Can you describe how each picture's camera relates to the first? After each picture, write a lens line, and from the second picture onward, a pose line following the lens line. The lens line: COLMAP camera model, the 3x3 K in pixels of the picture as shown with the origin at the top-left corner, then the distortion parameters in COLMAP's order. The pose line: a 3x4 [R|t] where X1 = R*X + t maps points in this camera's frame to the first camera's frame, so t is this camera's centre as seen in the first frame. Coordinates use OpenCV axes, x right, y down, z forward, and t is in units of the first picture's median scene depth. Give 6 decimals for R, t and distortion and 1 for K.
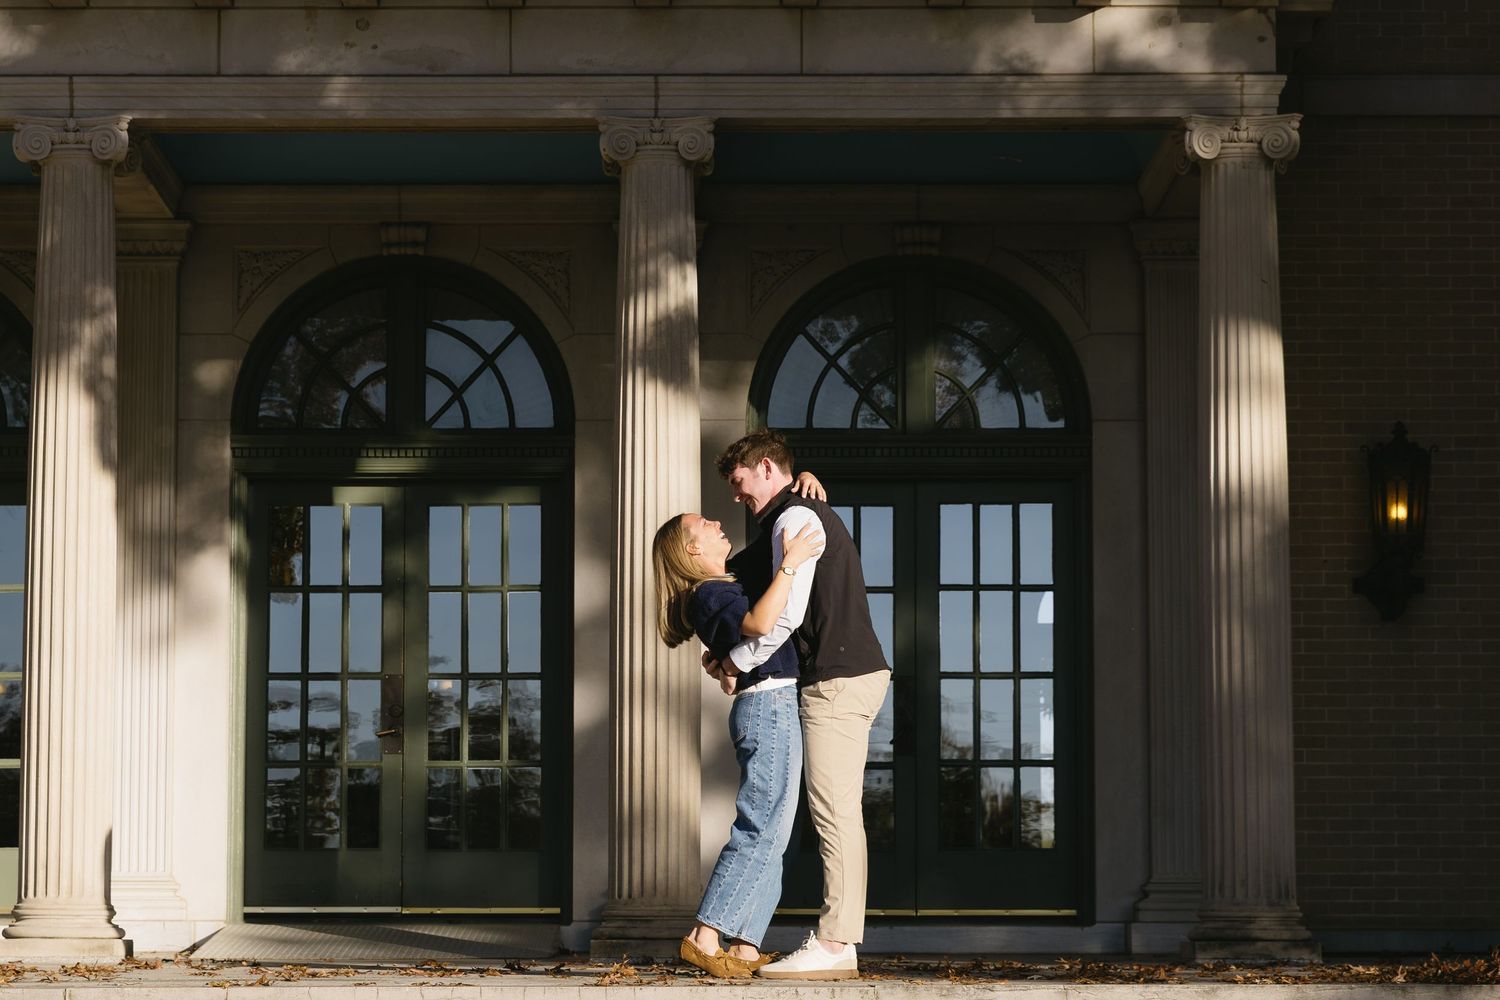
lens RADIAL K [[4182.2, 0, 638.0], [0, 4182.2, 494.7], [0, 0, 1]] dist [0.028986, -0.483893]
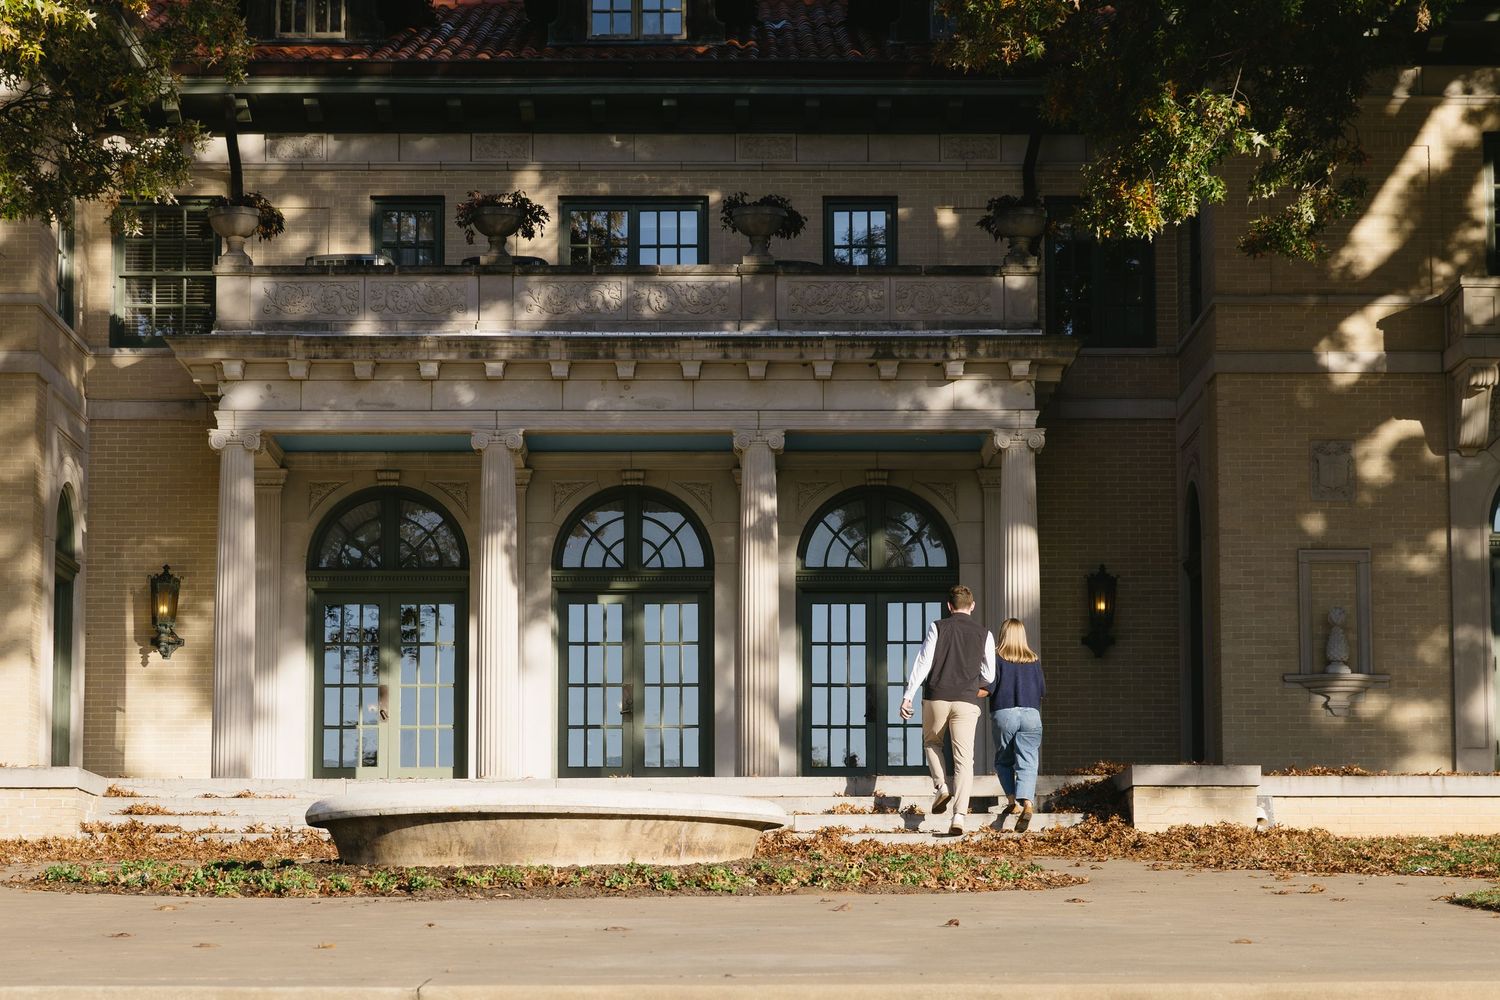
lens RADIAL K [[3506.6, 0, 749.4], [0, 3506.6, 621.6], [0, 0, 1]] dist [-0.008382, -0.027879]
pose [[0.999699, -0.001297, 0.024481, -0.041002], [0.001205, 0.999992, 0.003766, 0.004940], [-0.024485, -0.003735, 0.999693, -0.770718]]
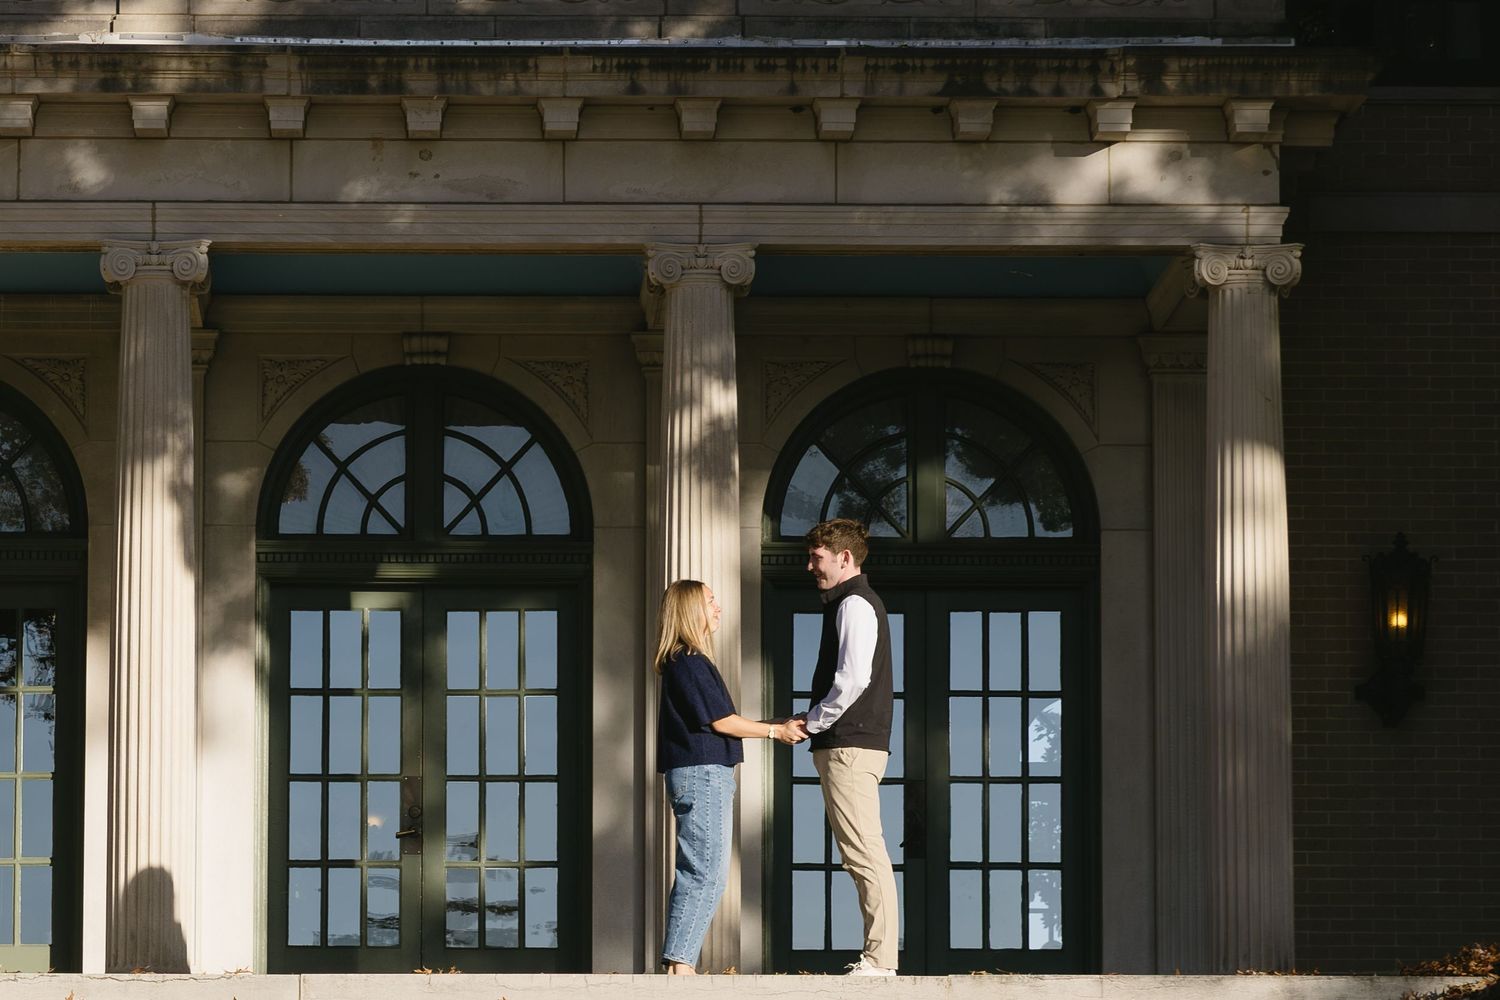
lens RADIAL K [[6280.1, 0, 343.9], [0, 6280.1, 612.8], [0, 0, 1]] dist [0.006491, -0.228789]
pose [[0.999987, 0.004904, -0.001046, -0.074511], [-0.004911, 0.999967, -0.006513, 0.013410], [0.001014, 0.006518, 0.999978, -0.533387]]
